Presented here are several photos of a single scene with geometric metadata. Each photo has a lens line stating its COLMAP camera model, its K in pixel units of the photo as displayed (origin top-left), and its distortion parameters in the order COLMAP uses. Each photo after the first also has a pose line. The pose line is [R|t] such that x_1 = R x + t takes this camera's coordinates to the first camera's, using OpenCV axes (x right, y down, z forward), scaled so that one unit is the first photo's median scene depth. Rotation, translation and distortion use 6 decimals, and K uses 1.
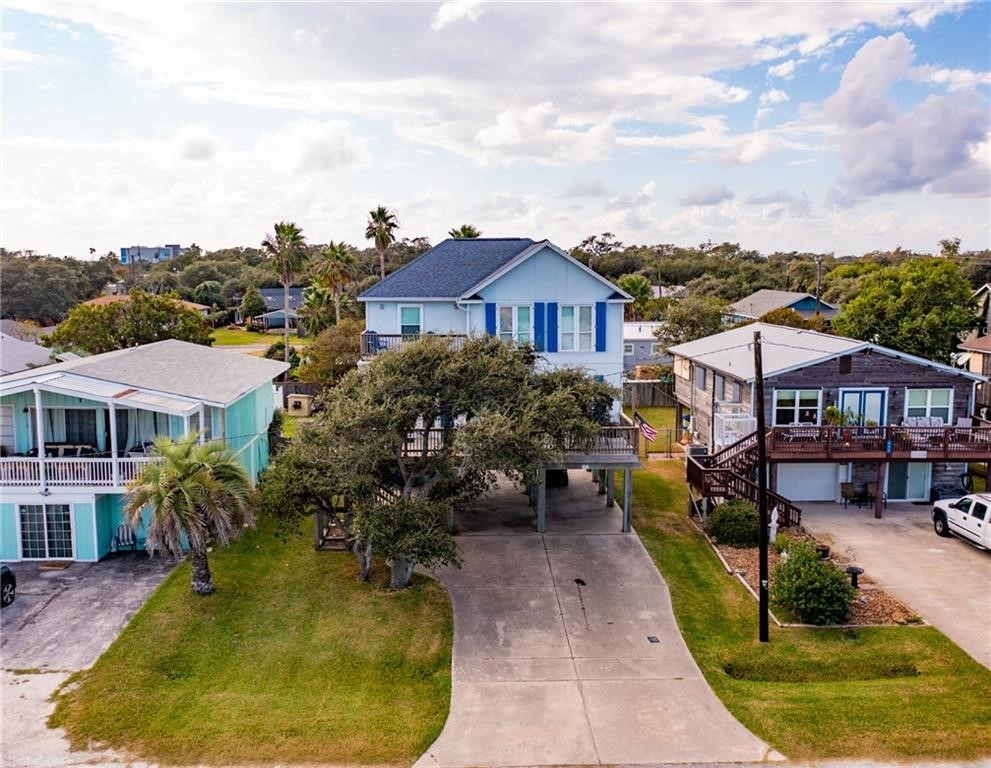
lens RADIAL K [[935.0, 0, 487.0], [0, 935.0, 385.2], [0, 0, 1]] dist [0.000242, 0.000000]
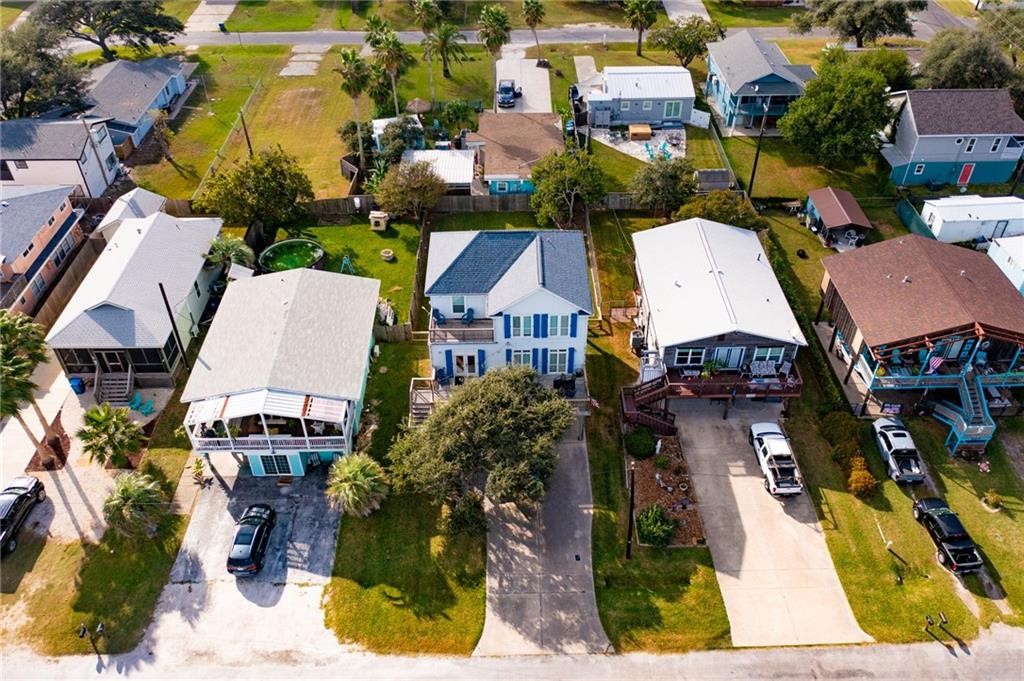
lens RADIAL K [[829.7, 0, 518.8], [0, 829.7, 340.3], [0, 0, 1]] dist [-0.003631, -0.005234]
pose [[0.999978, 0.005092, -0.004180, 0.035792], [-0.001947, 0.834607, 0.550843, -0.999637], [0.006294, -0.550823, 0.834598, -0.284173]]
